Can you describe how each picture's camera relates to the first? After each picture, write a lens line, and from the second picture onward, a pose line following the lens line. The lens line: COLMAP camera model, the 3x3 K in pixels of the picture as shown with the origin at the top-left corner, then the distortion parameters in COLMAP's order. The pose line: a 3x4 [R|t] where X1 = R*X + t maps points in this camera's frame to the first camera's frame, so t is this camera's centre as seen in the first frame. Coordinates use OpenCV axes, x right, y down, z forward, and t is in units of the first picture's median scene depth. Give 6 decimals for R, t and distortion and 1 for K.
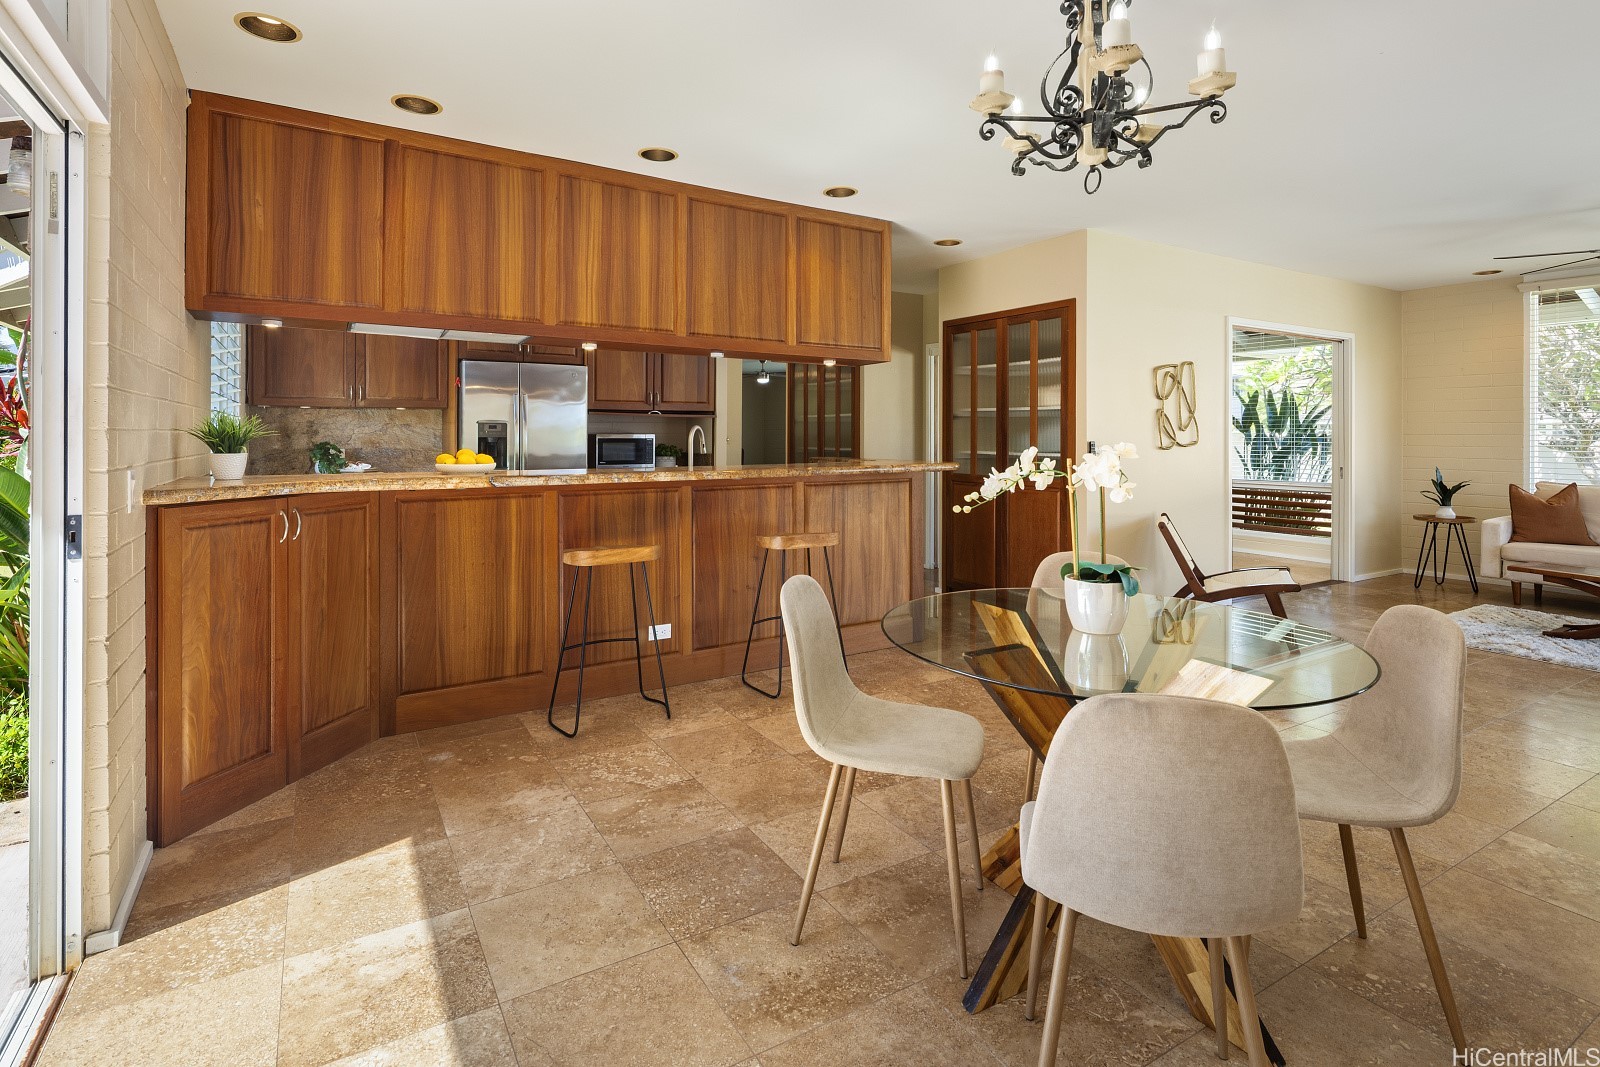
lens RADIAL K [[788.2, 0, 796.8], [0, 788.2, 435.3], [0, 0, 1]] dist [0.000135, -0.000304]
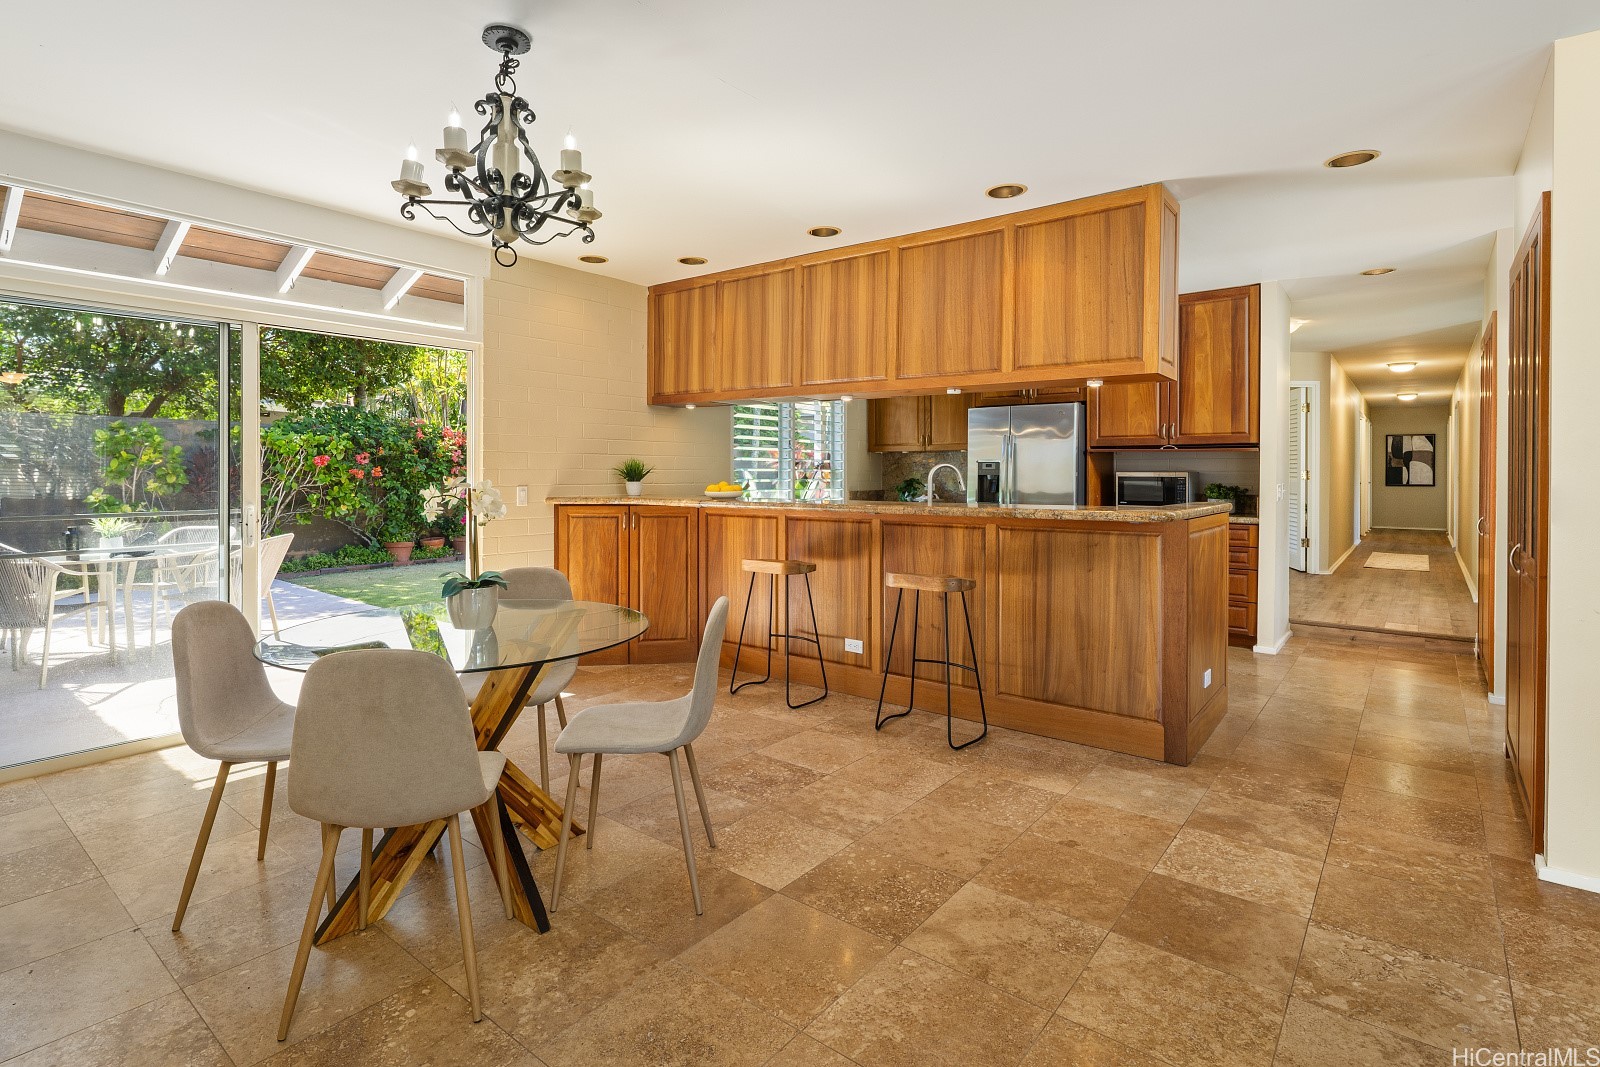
lens RADIAL K [[782.9, 0, 799.1], [0, 782.9, 481.0], [0, 0, 1]] dist [-0.002079, -0.000163]
pose [[0.350713, 0.010755, -0.936421, 0.728580], [-0.004001, 0.999942, 0.009986, 0.001442], [0.936474, 0.000244, 0.350736, 0.454609]]
